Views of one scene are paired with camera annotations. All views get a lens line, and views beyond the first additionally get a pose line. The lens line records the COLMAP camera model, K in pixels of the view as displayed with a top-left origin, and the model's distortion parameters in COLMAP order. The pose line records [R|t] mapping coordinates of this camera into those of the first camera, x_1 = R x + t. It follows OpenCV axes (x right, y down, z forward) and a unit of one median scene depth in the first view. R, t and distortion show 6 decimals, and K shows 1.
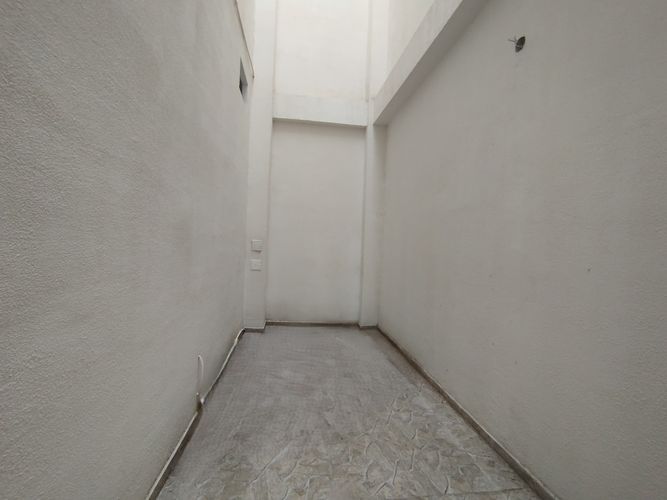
lens RADIAL K [[304.4, 0, 333.5], [0, 304.4, 250.0], [0, 0, 1]] dist [-0.027342, 0.014151]
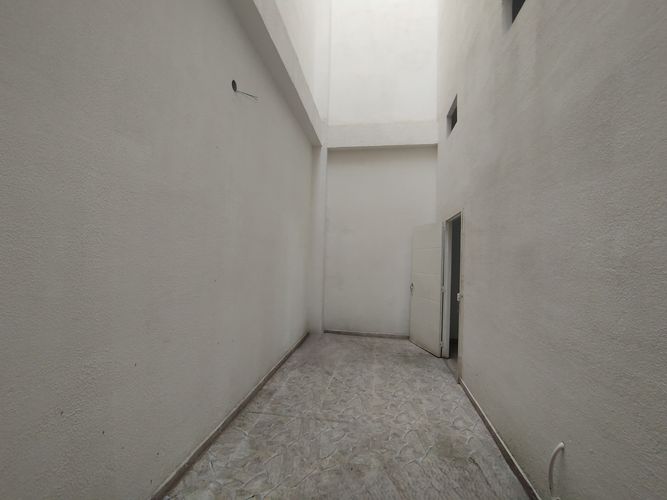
lens RADIAL K [[304.4, 0, 333.5], [0, 304.4, 252.7], [0, 0, 1]] dist [-0.027342, 0.014151]
pose [[-0.958775, -0.064072, 0.276849, -0.136934], [-0.061435, 0.997945, 0.018198, -0.051864], [-0.277446, 0.000439, -0.960741, 1.978723]]
